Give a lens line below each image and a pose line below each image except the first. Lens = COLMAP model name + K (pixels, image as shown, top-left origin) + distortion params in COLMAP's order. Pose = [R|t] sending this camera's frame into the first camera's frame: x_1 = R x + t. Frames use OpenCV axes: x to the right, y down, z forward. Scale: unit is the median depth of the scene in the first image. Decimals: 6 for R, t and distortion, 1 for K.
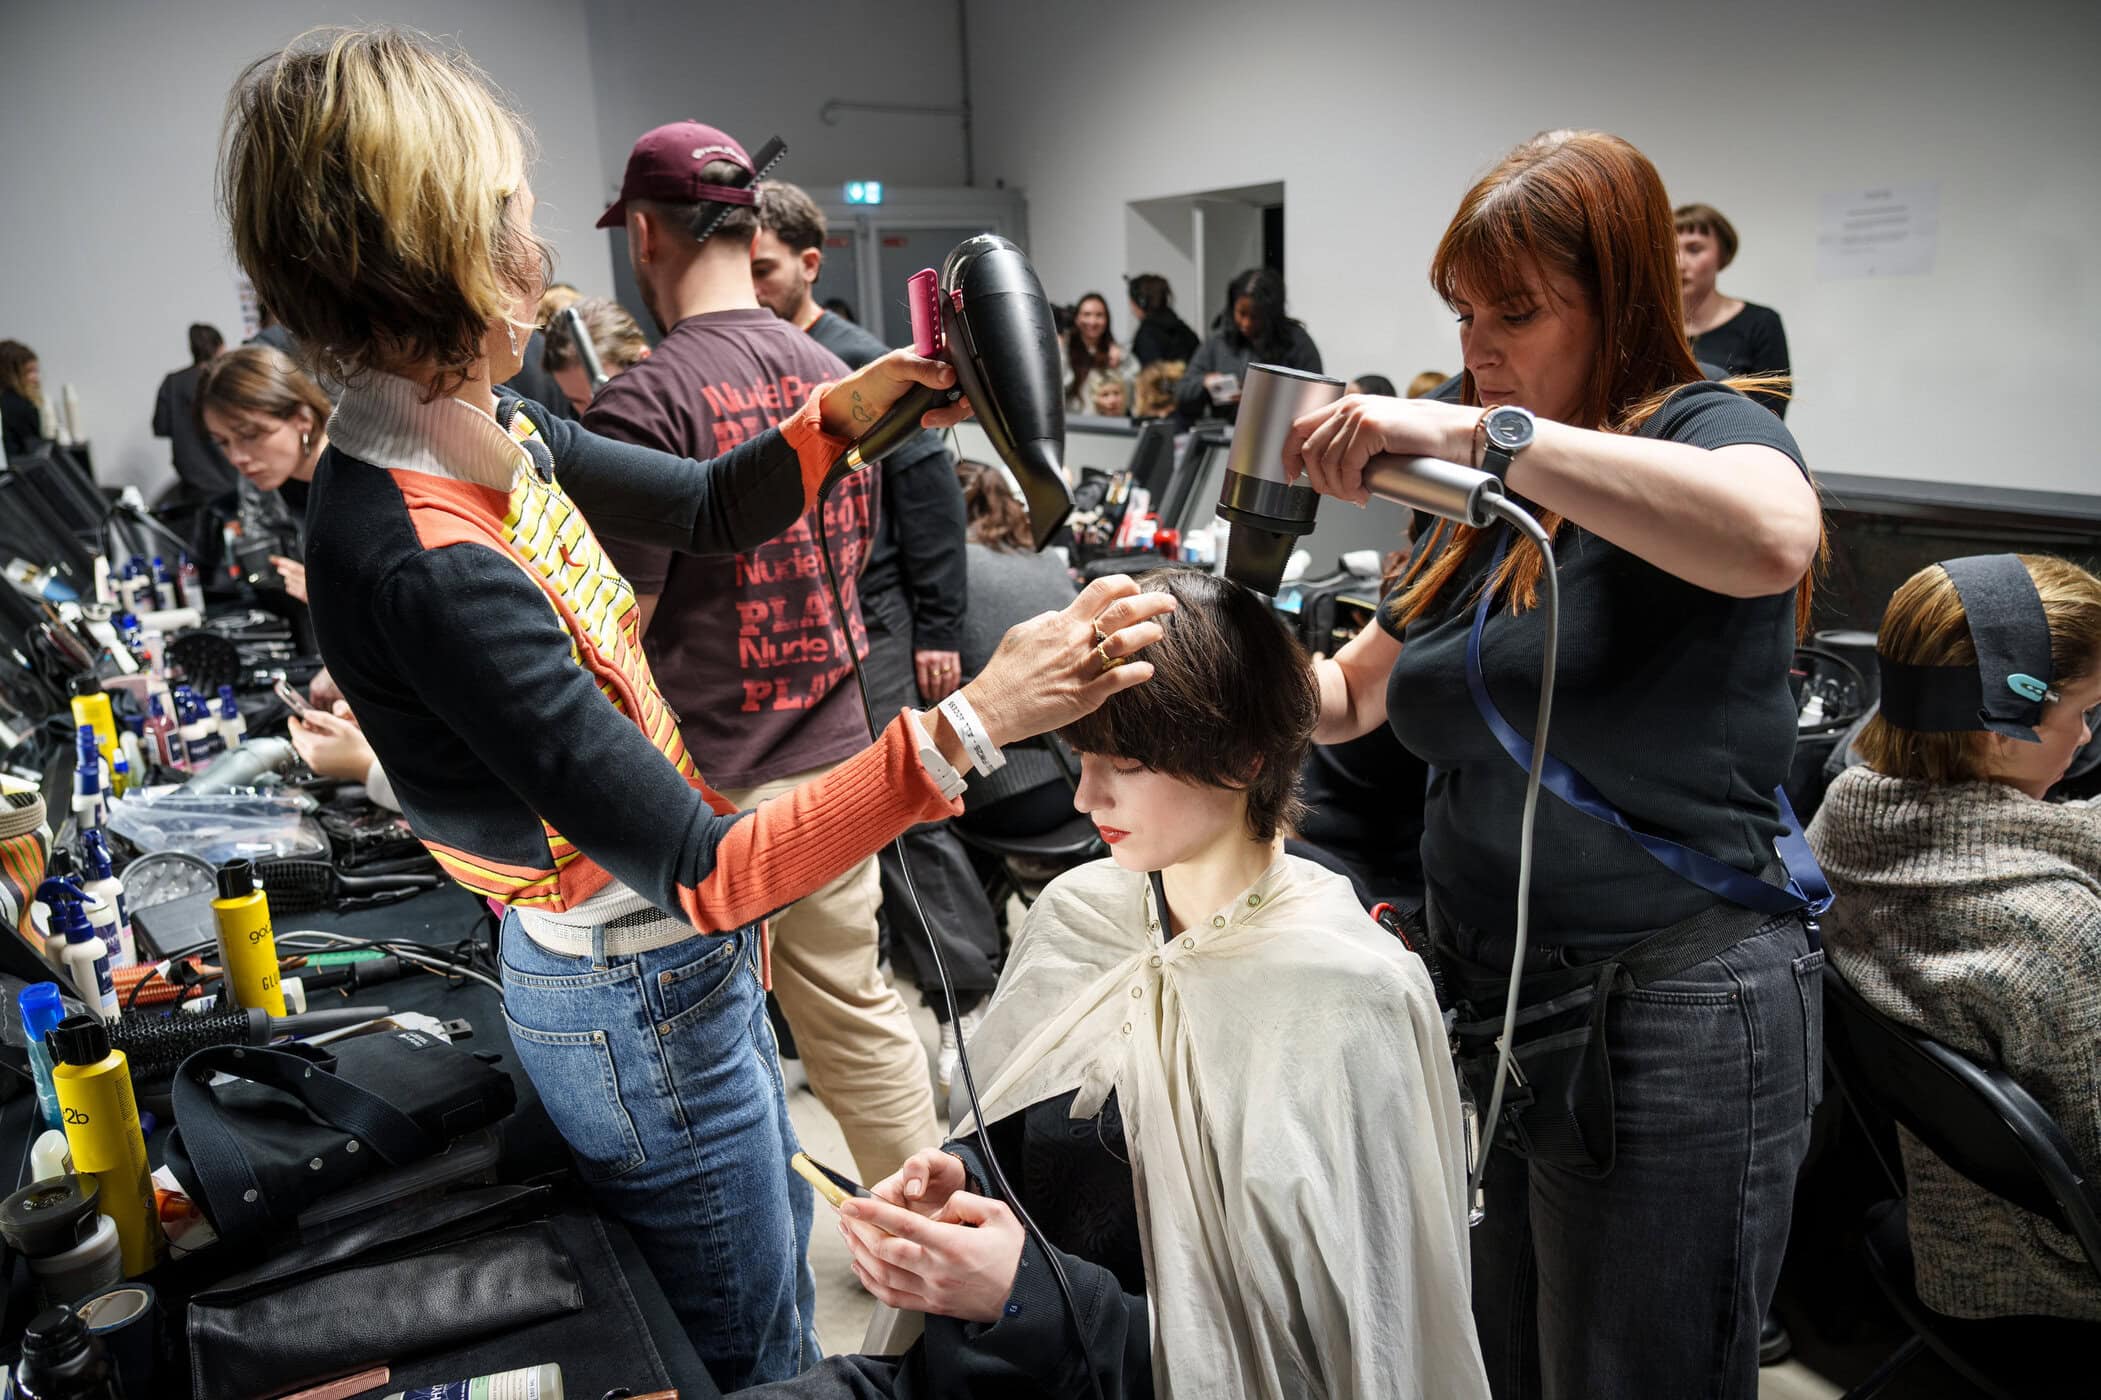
lens RADIAL K [[1328.2, 0, 1050.5], [0, 1328.2, 700.0], [0, 0, 1]] dist [0.000673, 0.003011]
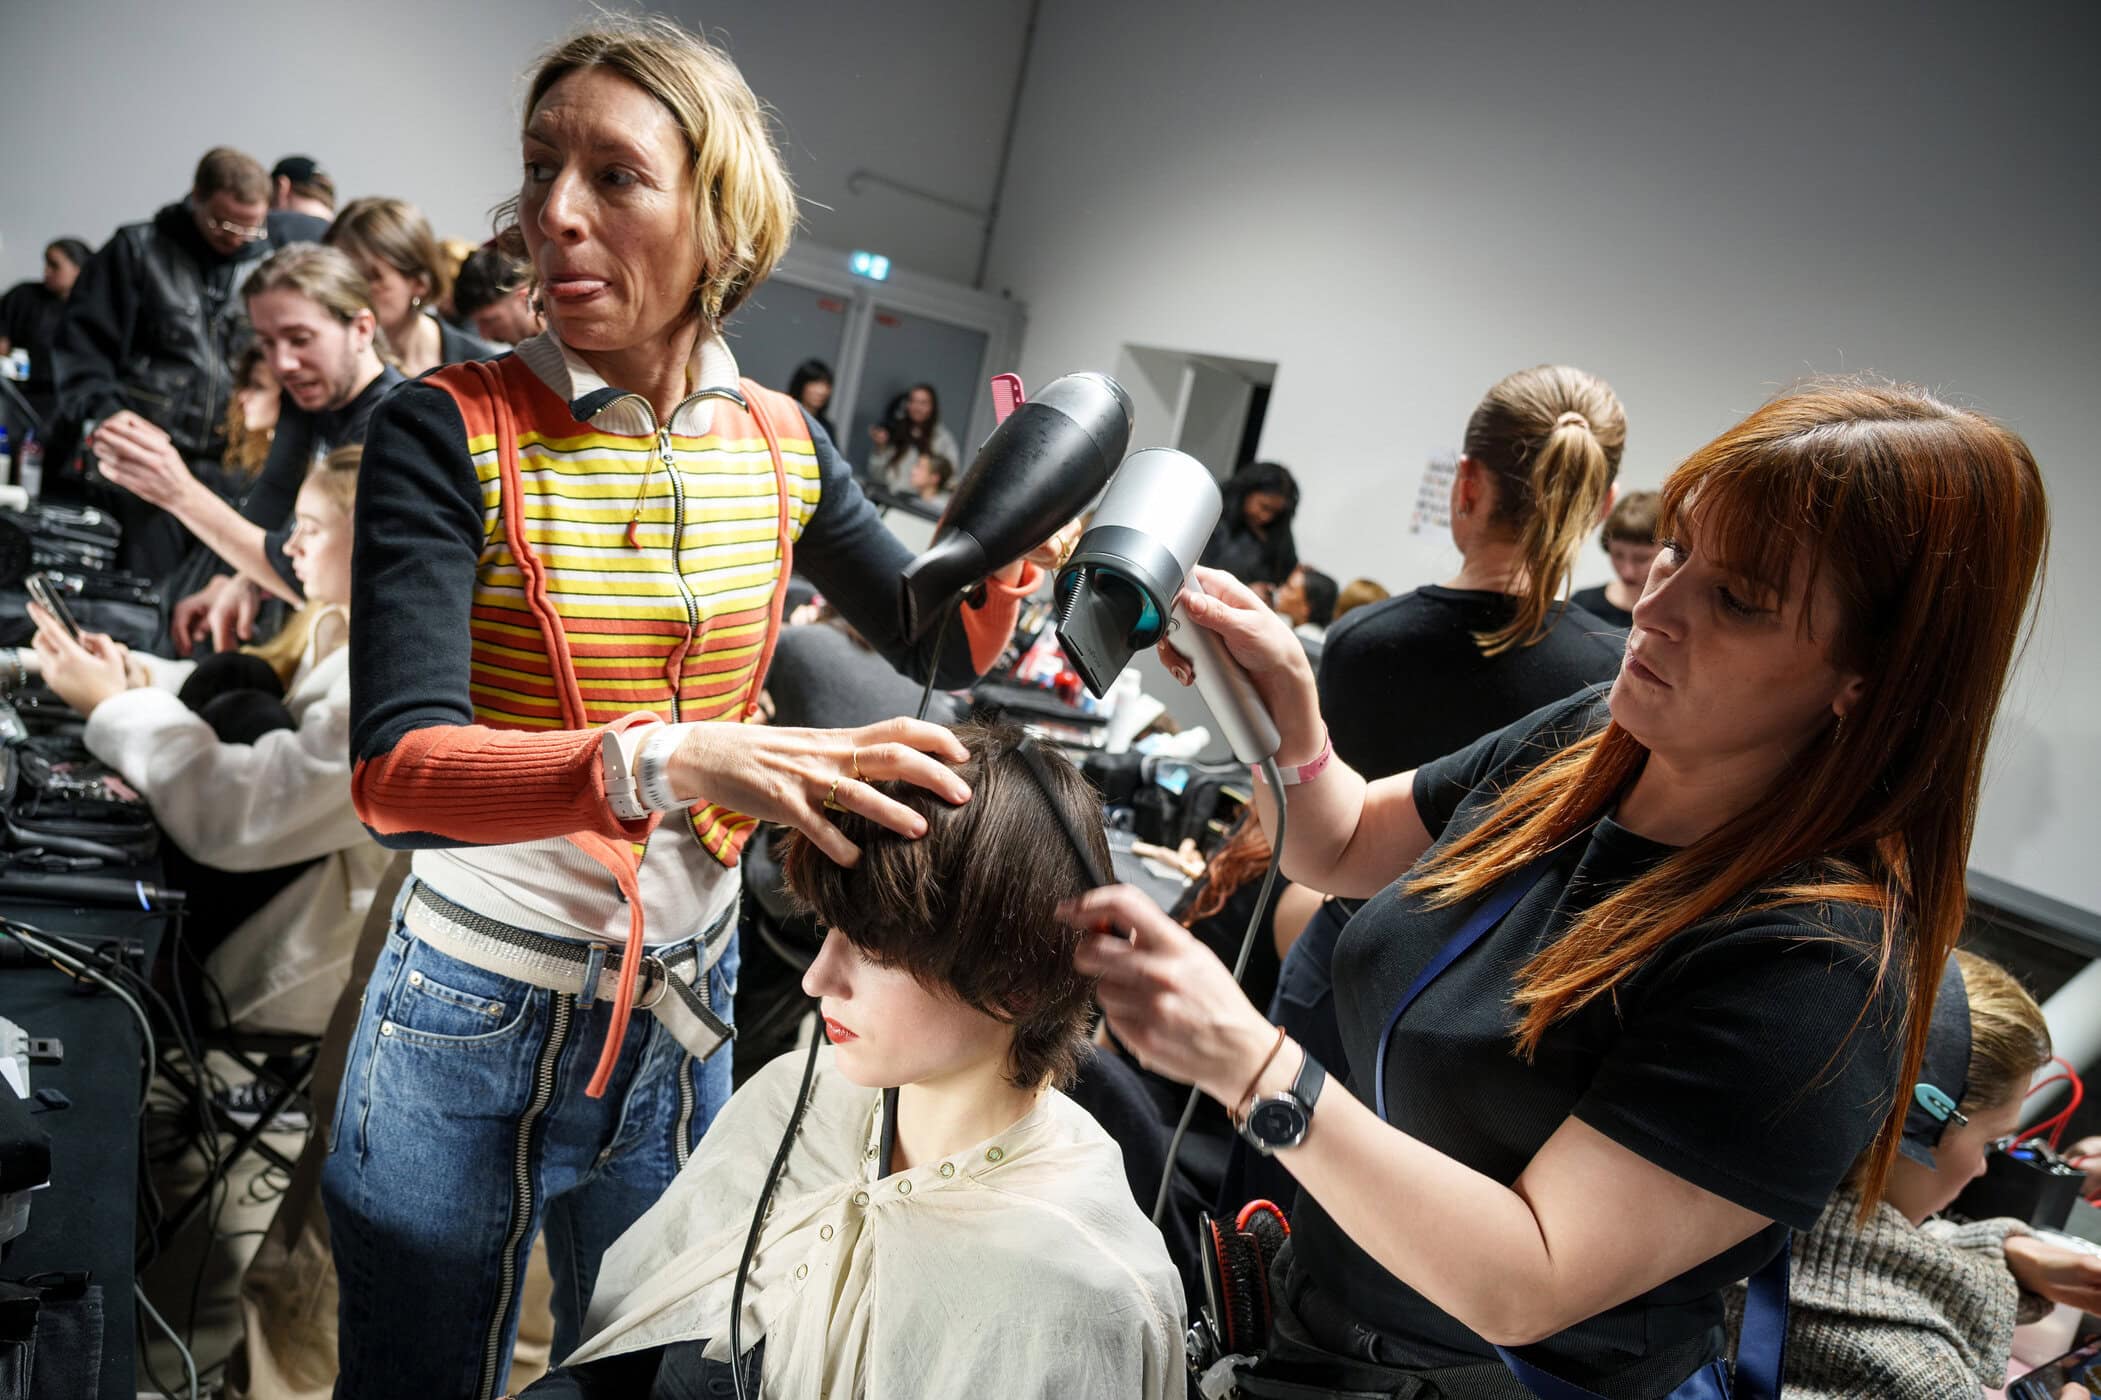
lens RADIAL K [[1328.2, 0, 1050.5], [0, 1328.2, 700.0], [0, 0, 1]] dist [0.000673, 0.003011]
pose [[0.967348, 0.247033, 0.056674, 0.060292], [-0.241061, 0.965822, -0.095280, -0.037125], [-0.078274, 0.078507, 0.993836, 0.151320]]
